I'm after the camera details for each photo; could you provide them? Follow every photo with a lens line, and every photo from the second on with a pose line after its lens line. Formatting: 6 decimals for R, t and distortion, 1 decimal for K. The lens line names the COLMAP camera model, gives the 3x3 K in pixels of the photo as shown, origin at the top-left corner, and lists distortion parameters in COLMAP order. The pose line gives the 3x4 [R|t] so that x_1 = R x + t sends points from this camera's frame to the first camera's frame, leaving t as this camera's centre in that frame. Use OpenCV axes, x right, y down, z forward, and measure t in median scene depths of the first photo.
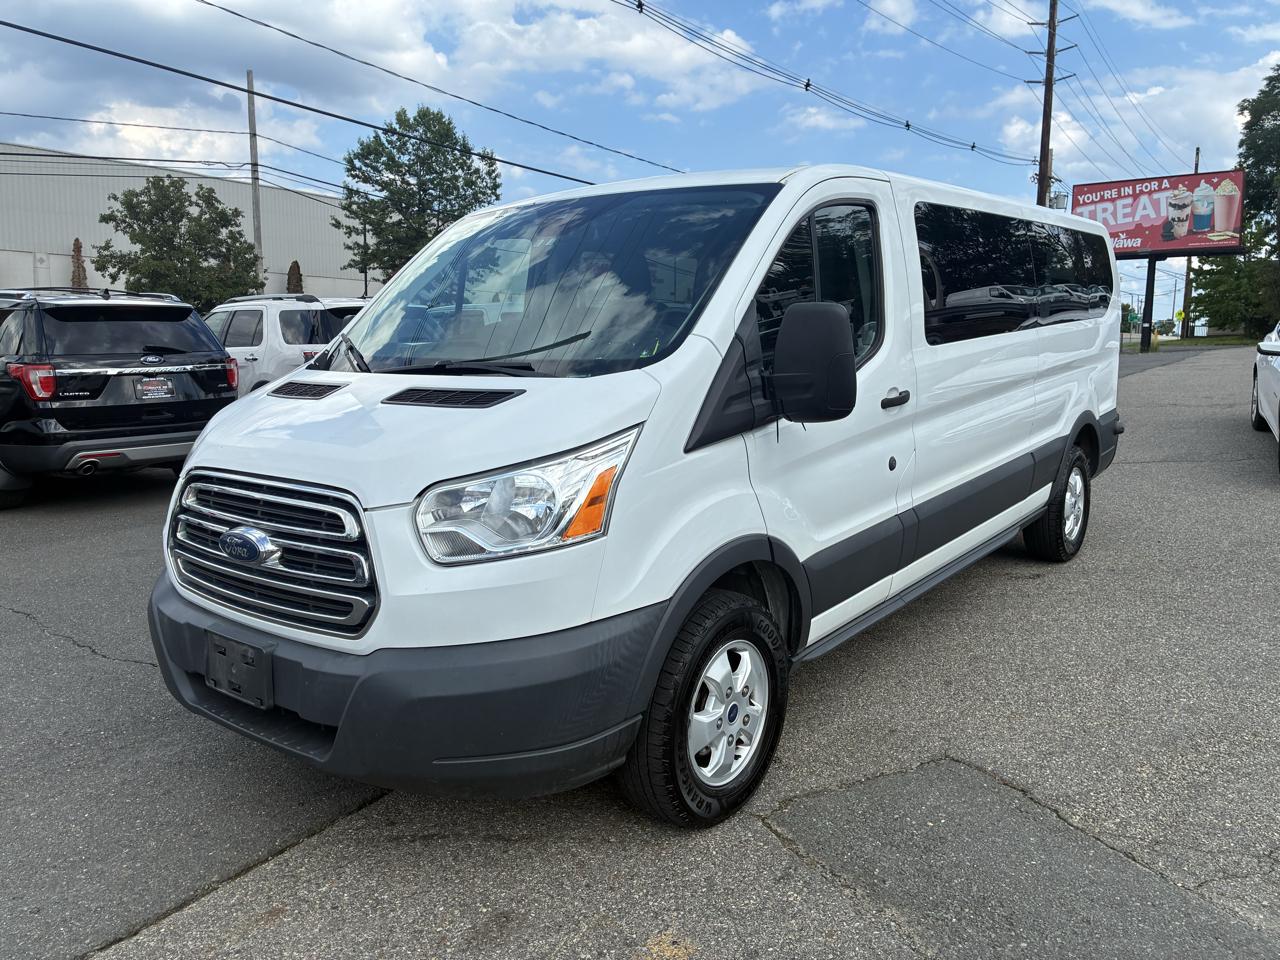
lens RADIAL K [[1007.3, 0, 640.0], [0, 1007.3, 480.0], [0, 0, 1]] dist [0.029790, -0.035096]
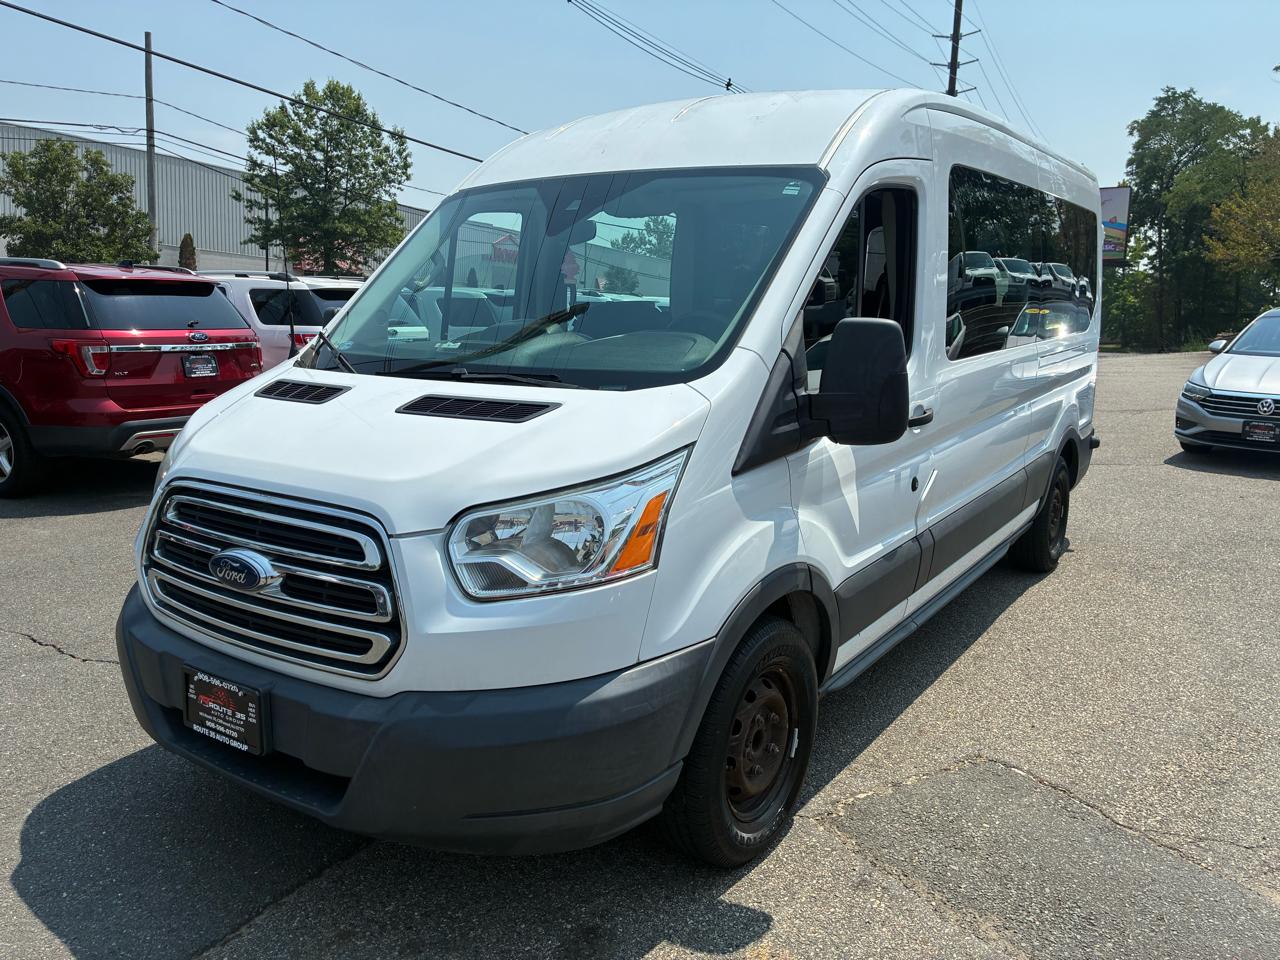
lens RADIAL K [[1007.3, 0, 640.0], [0, 1007.3, 480.0], [0, 0, 1]] dist [0.029790, -0.035096]
pose [[0.995192, 0.022338, 0.095360, -0.097272], [-0.023223, 0.999697, 0.008180, -0.022237], [-0.095148, -0.010355, 0.995409, 0.066618]]
